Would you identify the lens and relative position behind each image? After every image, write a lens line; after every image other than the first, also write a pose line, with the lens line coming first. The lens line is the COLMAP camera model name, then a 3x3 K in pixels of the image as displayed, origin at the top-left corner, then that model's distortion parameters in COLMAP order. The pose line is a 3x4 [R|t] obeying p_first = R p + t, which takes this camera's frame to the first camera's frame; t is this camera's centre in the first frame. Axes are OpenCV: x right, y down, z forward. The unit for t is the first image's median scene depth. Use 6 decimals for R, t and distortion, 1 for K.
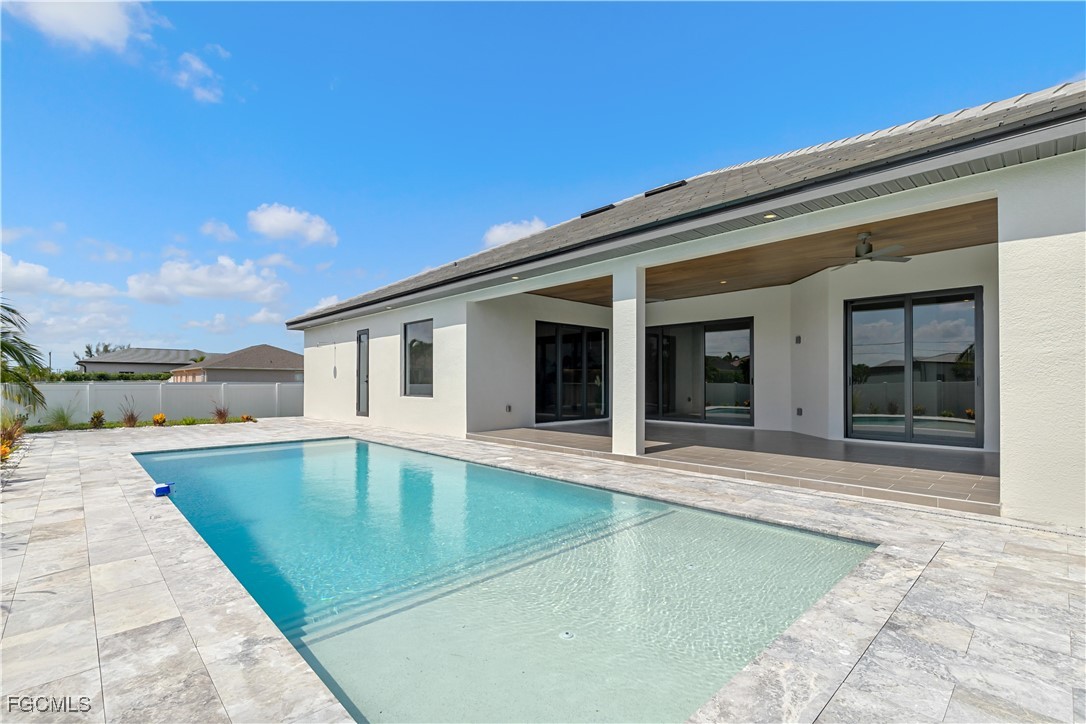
lens RADIAL K [[501.0, 0, 546.5], [0, 501.0, 376.2], [0, 0, 1]] dist [0.015094, -0.000113]
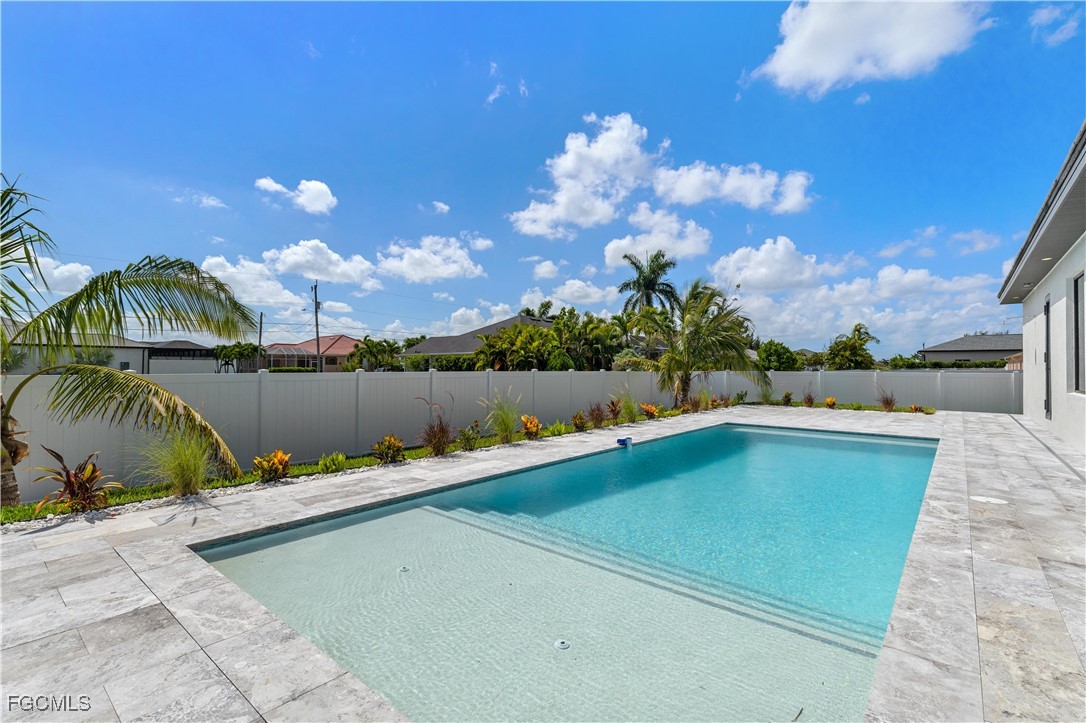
lens RADIAL K [[492.2, 0, 547.5], [0, 492.2, 362.4], [0, 0, 1]] dist [0.003723, 0.000029]
pose [[0.094314, -0.013848, -0.995446, 0.280811], [0.010211, 0.999864, -0.012942, 0.003821], [0.995490, -0.008944, 0.094442, 0.269906]]
